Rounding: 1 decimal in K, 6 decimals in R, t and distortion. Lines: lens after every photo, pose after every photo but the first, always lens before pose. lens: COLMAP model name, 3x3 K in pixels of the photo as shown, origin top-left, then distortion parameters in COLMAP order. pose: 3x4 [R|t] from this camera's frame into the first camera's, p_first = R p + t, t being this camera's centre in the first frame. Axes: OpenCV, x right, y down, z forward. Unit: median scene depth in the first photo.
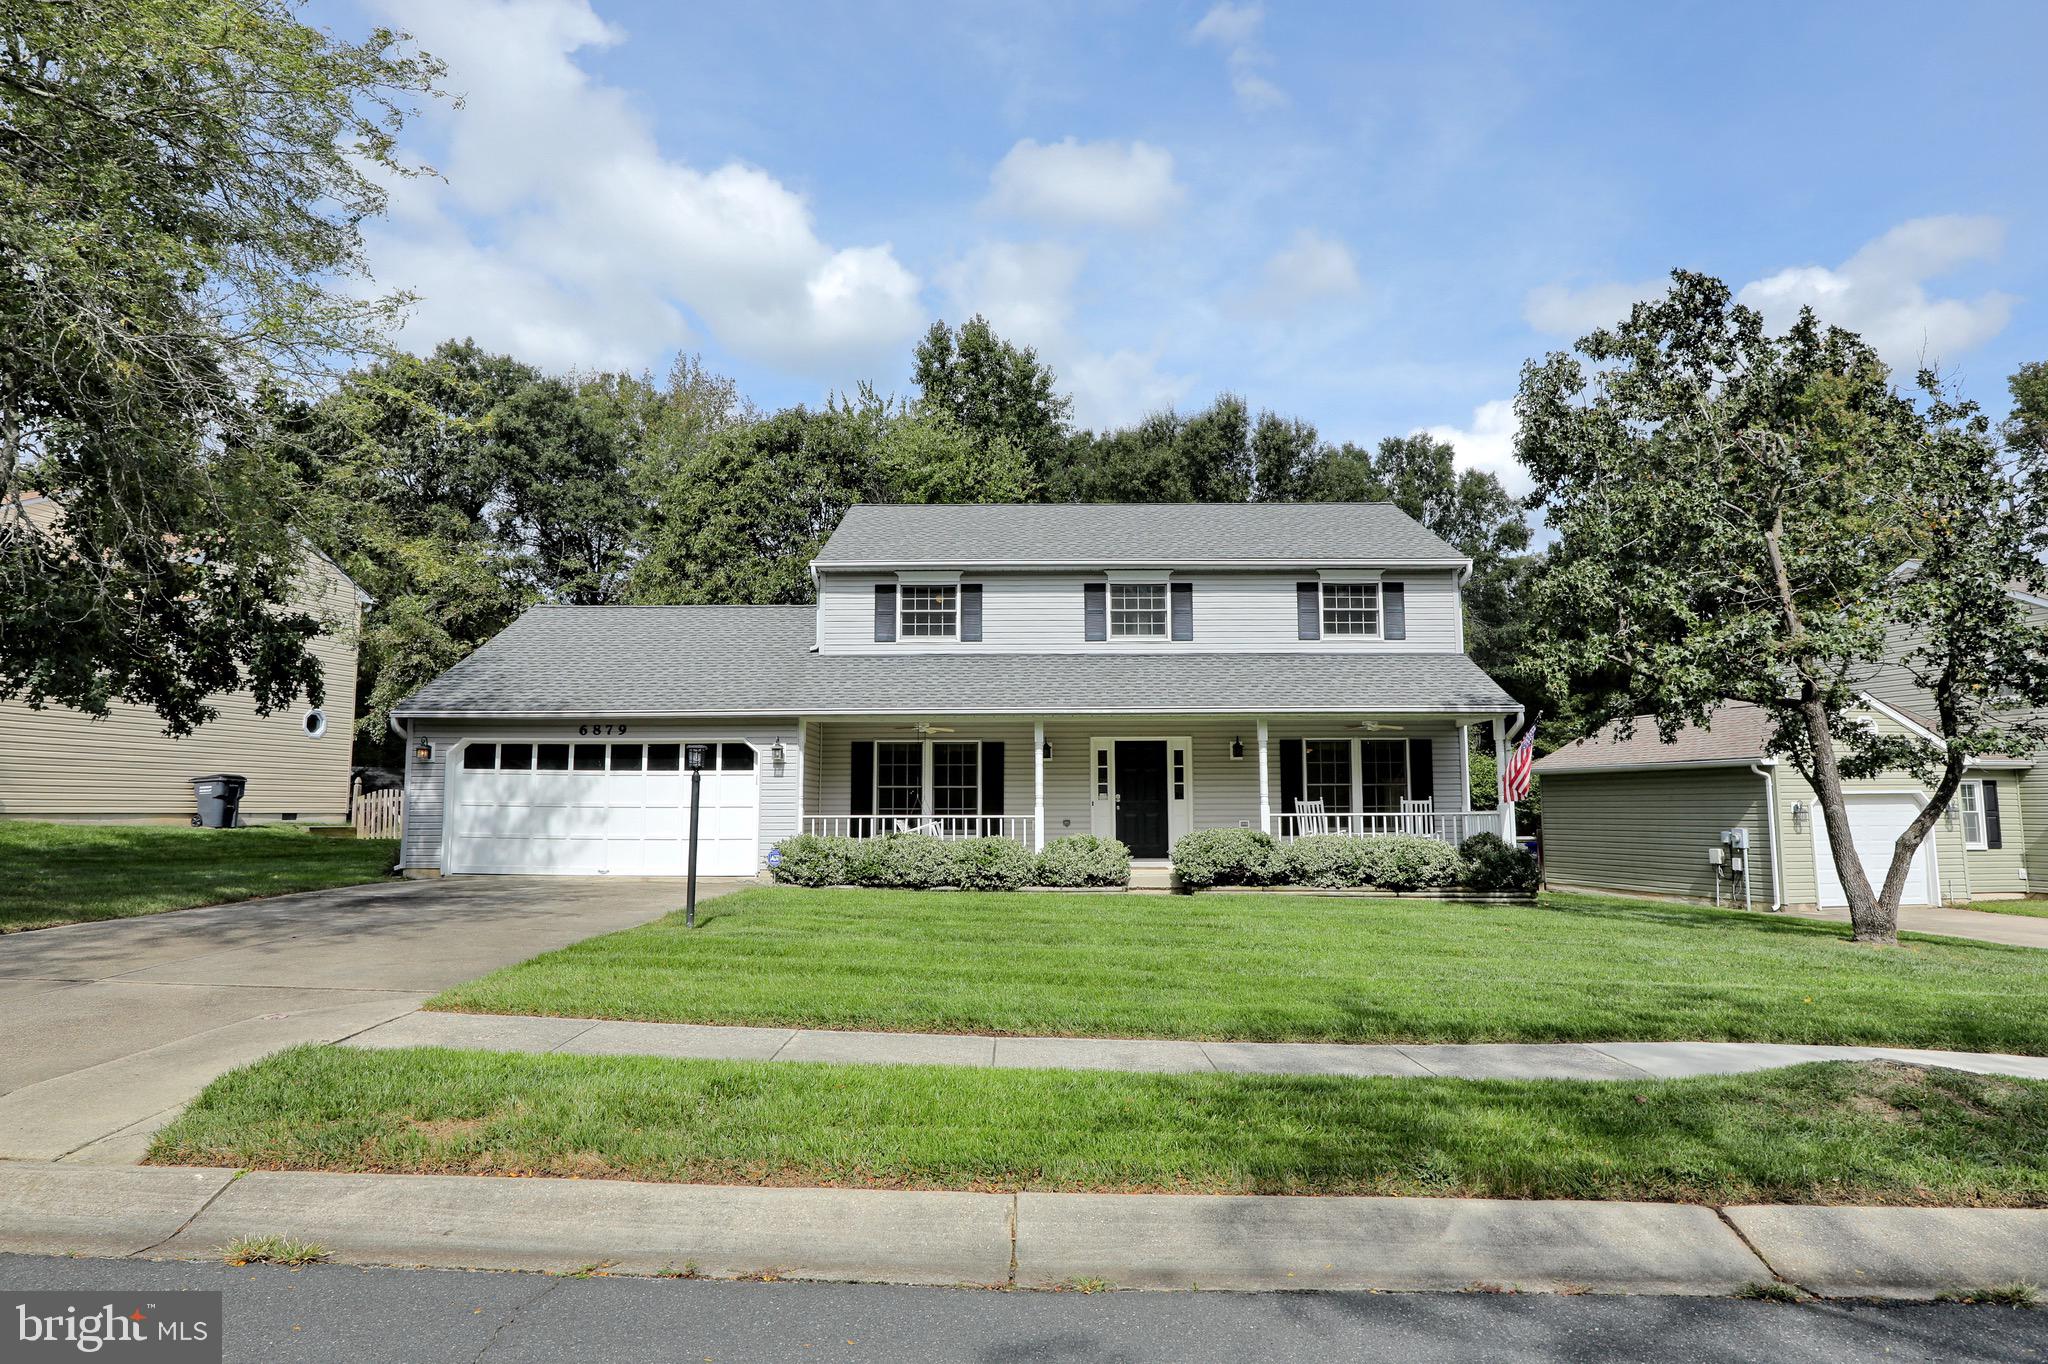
lens RADIAL K [[1147.6, 0, 1026.2], [0, 1147.6, 694.4], [0, 0, 1]] dist [-0.039315, 0.002969]
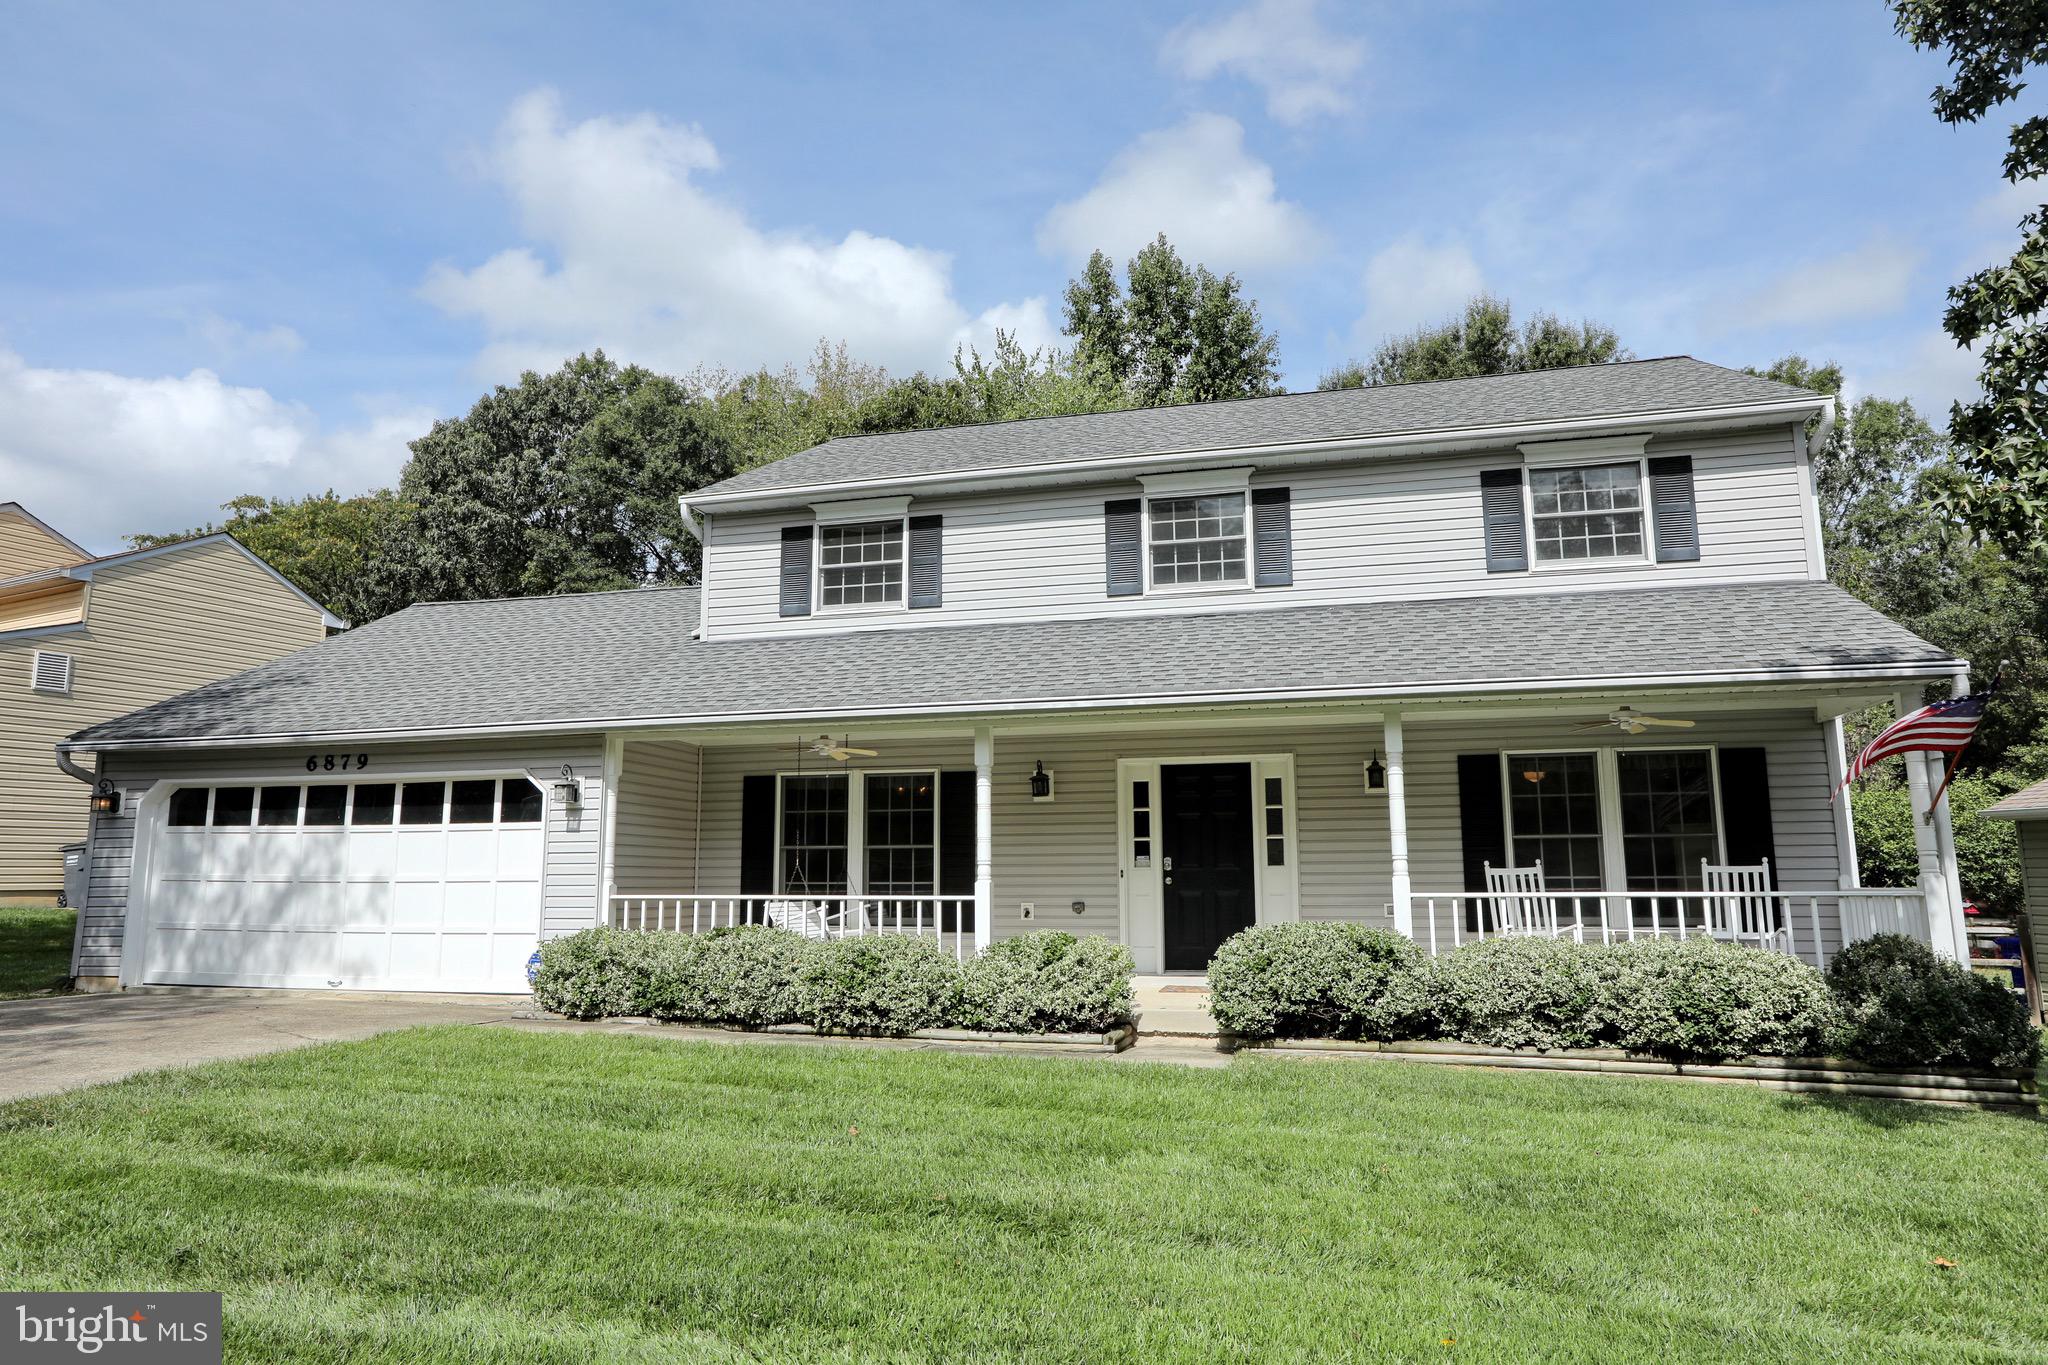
lens RADIAL K [[1248.3, 0, 1030.7], [0, 1248.3, 690.8], [0, 0, 1]] dist [-0.014777, 0.020844]
pose [[0.971454, -0.037145, -0.234302, 0.165347], [0.026030, 0.998392, -0.050355, 0.033695], [0.235796, 0.042819, 0.970859, 0.374227]]
